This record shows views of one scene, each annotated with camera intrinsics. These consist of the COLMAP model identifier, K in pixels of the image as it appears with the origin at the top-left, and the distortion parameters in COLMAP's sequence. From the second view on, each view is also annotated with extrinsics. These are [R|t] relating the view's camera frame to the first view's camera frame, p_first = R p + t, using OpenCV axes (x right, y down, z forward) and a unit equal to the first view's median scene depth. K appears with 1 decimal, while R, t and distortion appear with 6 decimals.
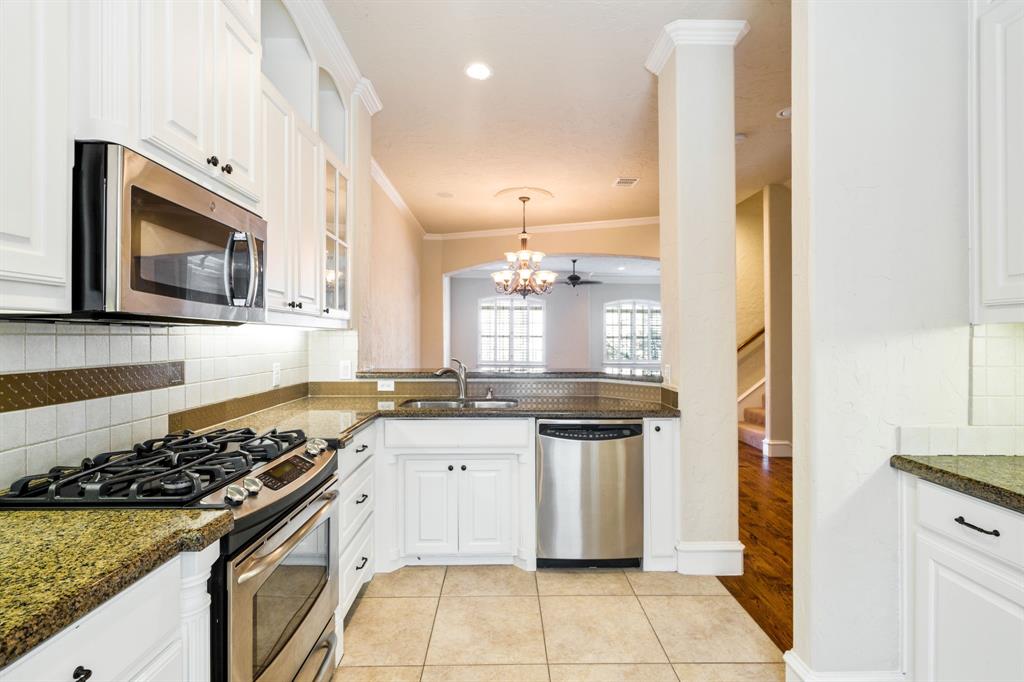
lens RADIAL K [[478.1, 0, 512.5], [0, 478.1, 338.9], [0, 0, 1]] dist [-0.001727, 0.000225]
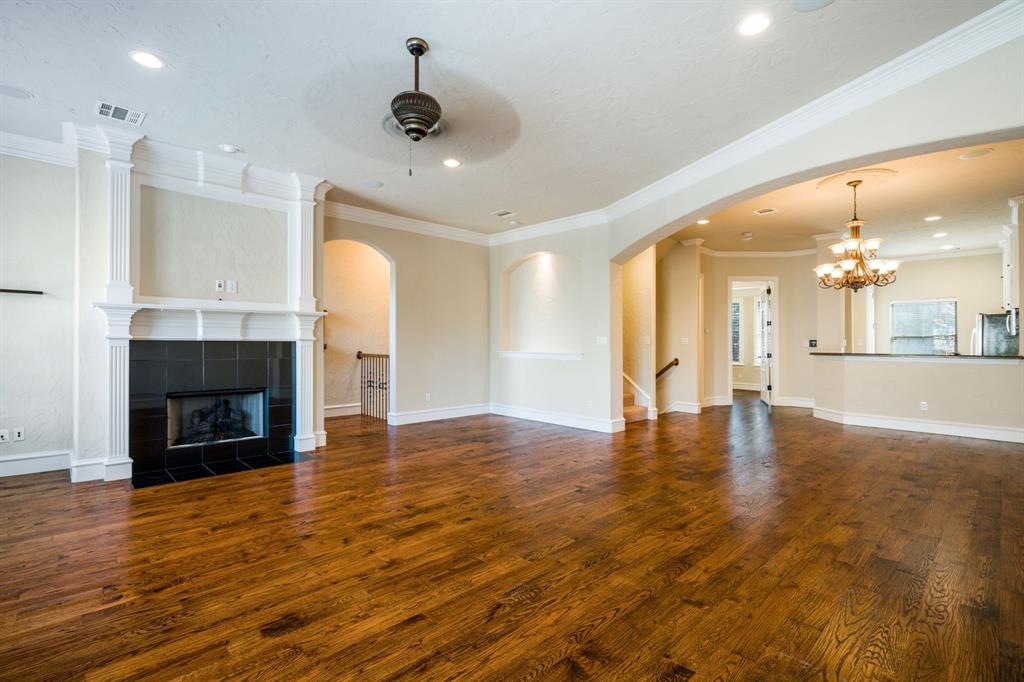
lens RADIAL K [[452.1, 0, 506.0], [0, 452.1, 339.4], [0, 0, 1]] dist [-0.000468, 0.000279]
pose [[-0.655327, 0.006169, 0.755320, -0.432281], [-0.002815, 0.999940, -0.010609, 0.031978], [-0.755340, -0.009079, -0.655270, 4.726795]]
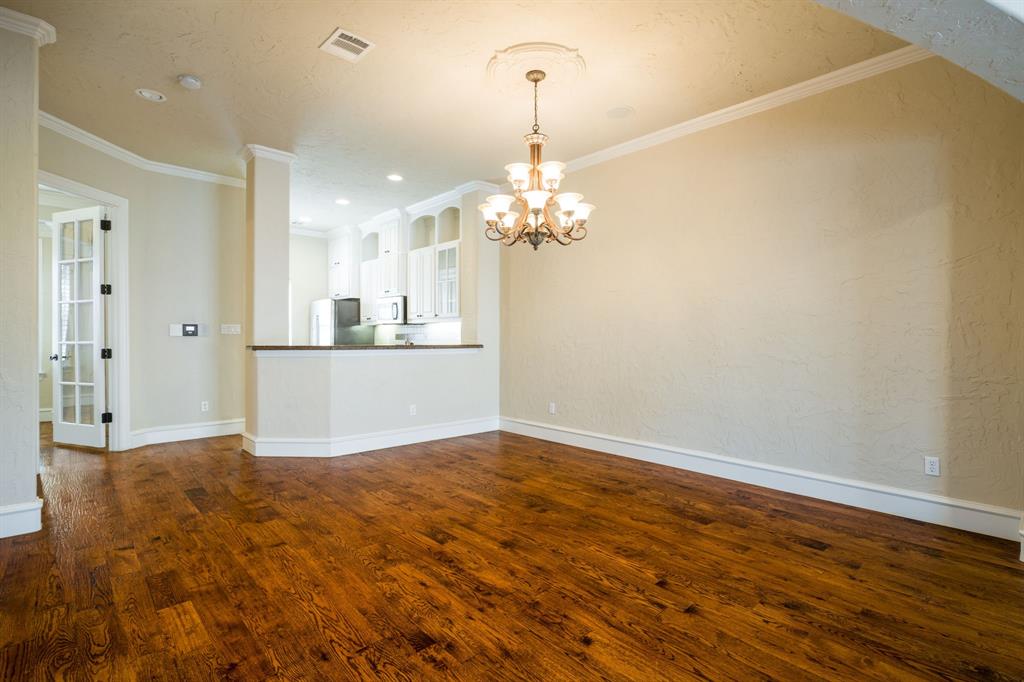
lens RADIAL K [[478.1, 0, 512.5], [0, 478.1, 338.9], [0, 0, 1]] dist [-0.001727, 0.000225]
pose [[-0.760686, 0.002405, -0.649115, 0.953536], [-0.003166, 0.999968, 0.007415, 0.039113], [0.649112, 0.007695, -0.760654, 3.247501]]
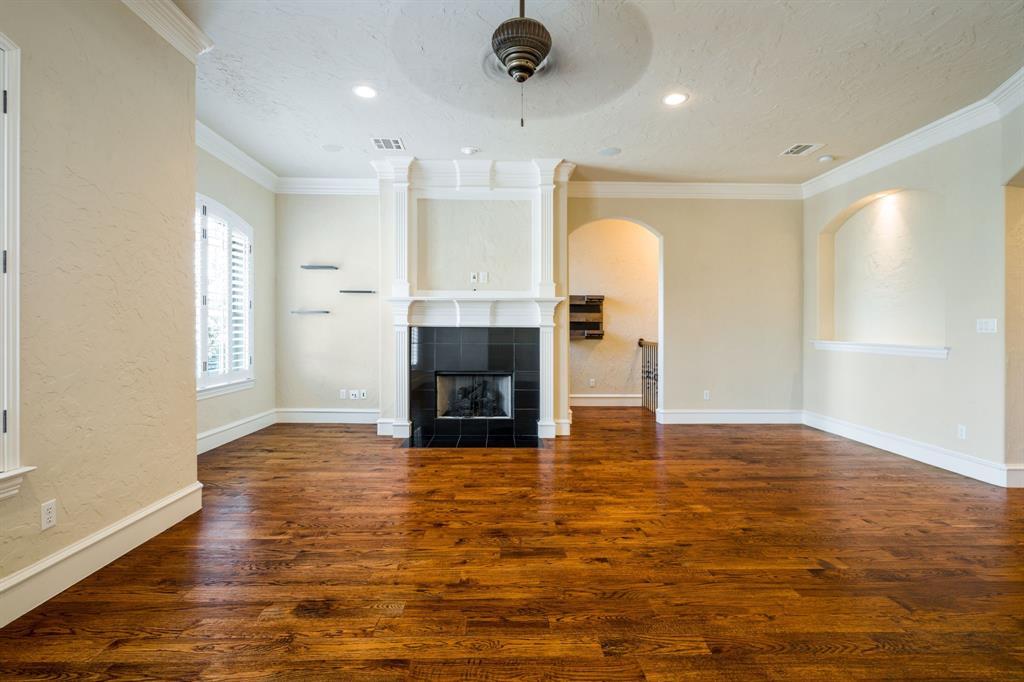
lens RADIAL K [[469.3, 0, 521.1], [0, 469.3, 330.6], [0, 0, 1]] dist [-0.001336, 0.000589]
pose [[-0.000307, -0.001072, 0.999999, -0.400852], [-0.005545, 0.999984, 0.001070, 0.034794], [-0.999985, -0.005545, -0.000313, 4.174520]]
